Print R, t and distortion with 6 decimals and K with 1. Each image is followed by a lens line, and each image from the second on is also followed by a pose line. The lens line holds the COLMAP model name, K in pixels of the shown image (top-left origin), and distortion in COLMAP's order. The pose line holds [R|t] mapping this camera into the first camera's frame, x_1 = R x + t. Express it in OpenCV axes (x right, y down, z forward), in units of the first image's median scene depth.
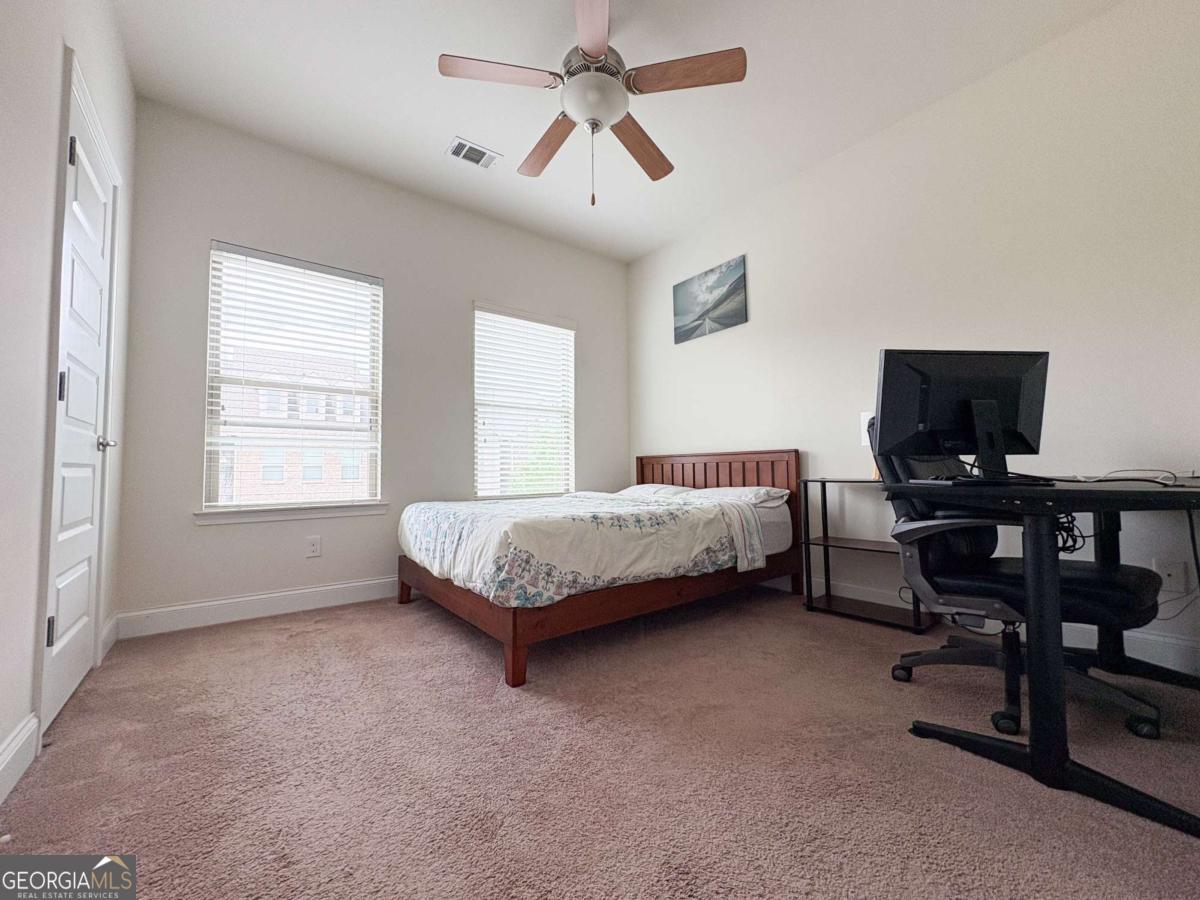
lens RADIAL K [[477.9, 0, 595.3], [0, 477.9, 444.3], [0, 0, 1]] dist [0.000734, 0.000045]
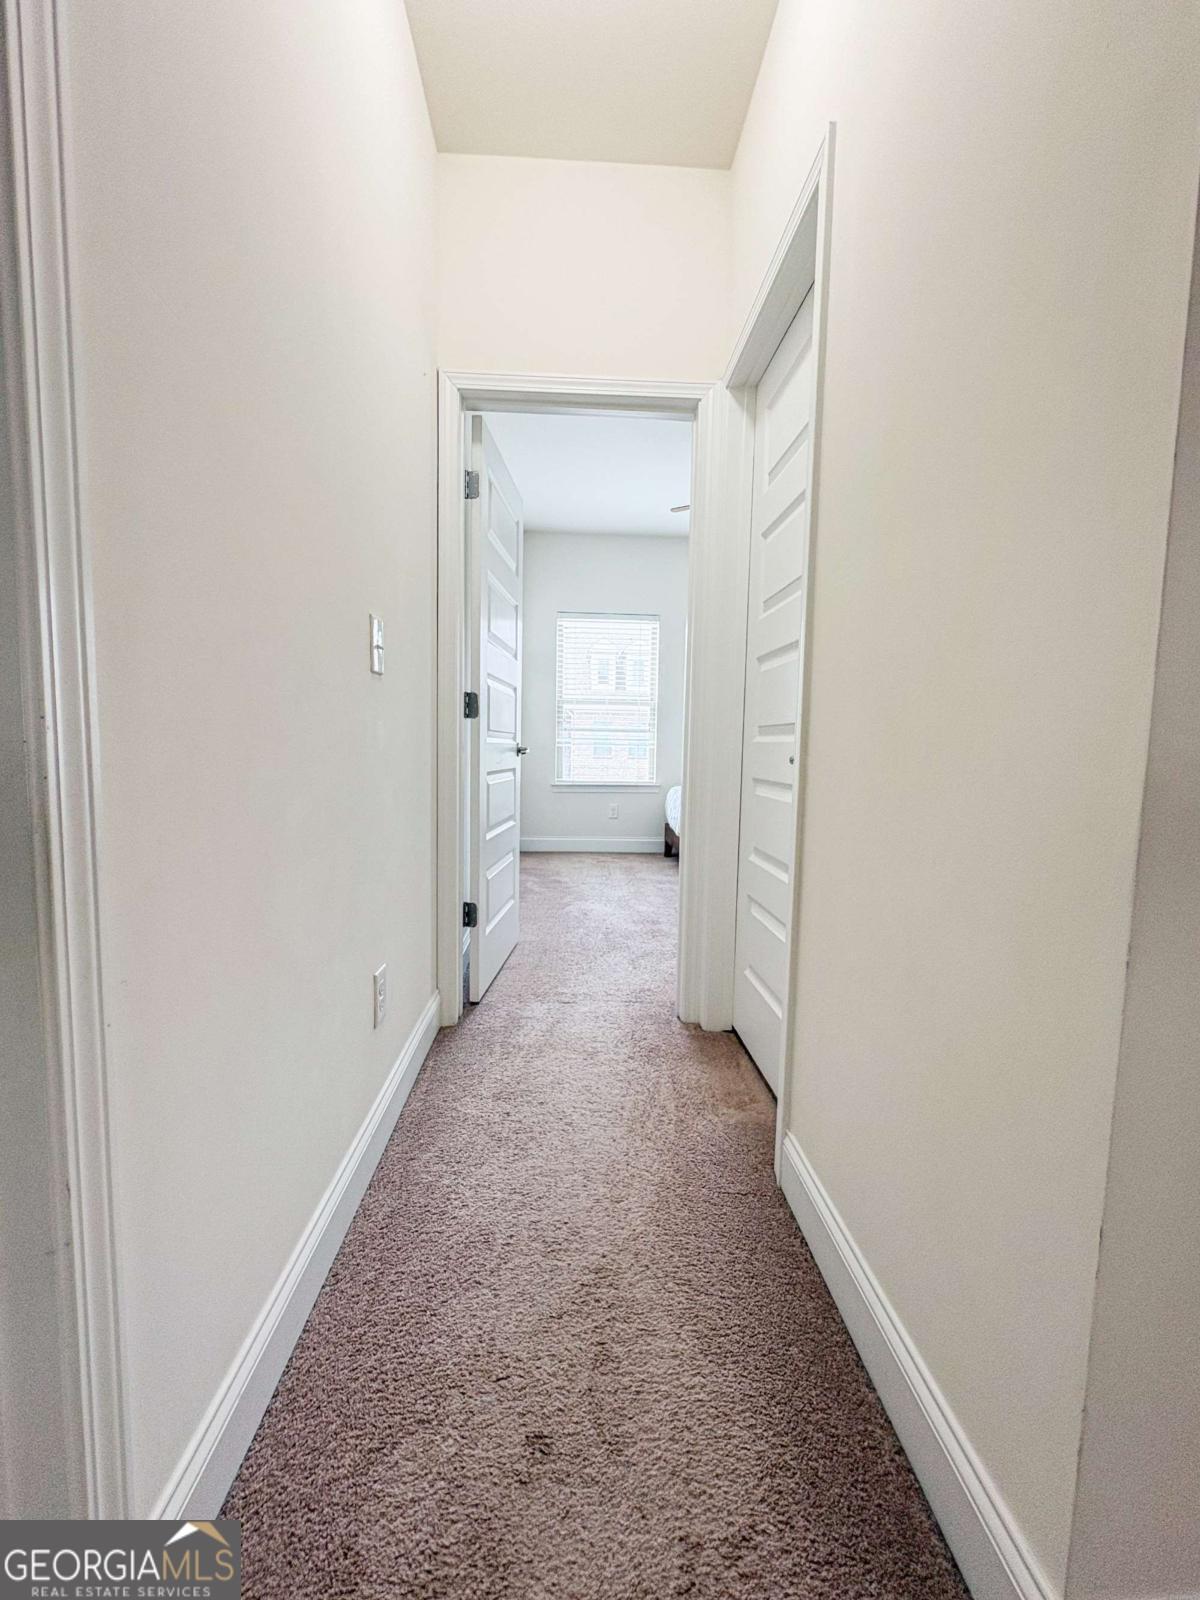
lens RADIAL K [[637.2, 0, 600.2], [0, 637.2, 798.9], [0, 0, 1]] dist [0.000734, 0.000045]
pose [[0.819449, 0.068557, -0.569037, 0.511151], [0.009452, 0.991069, 0.133013, -0.091578], [0.573074, -0.114376, 0.811483, -0.641847]]
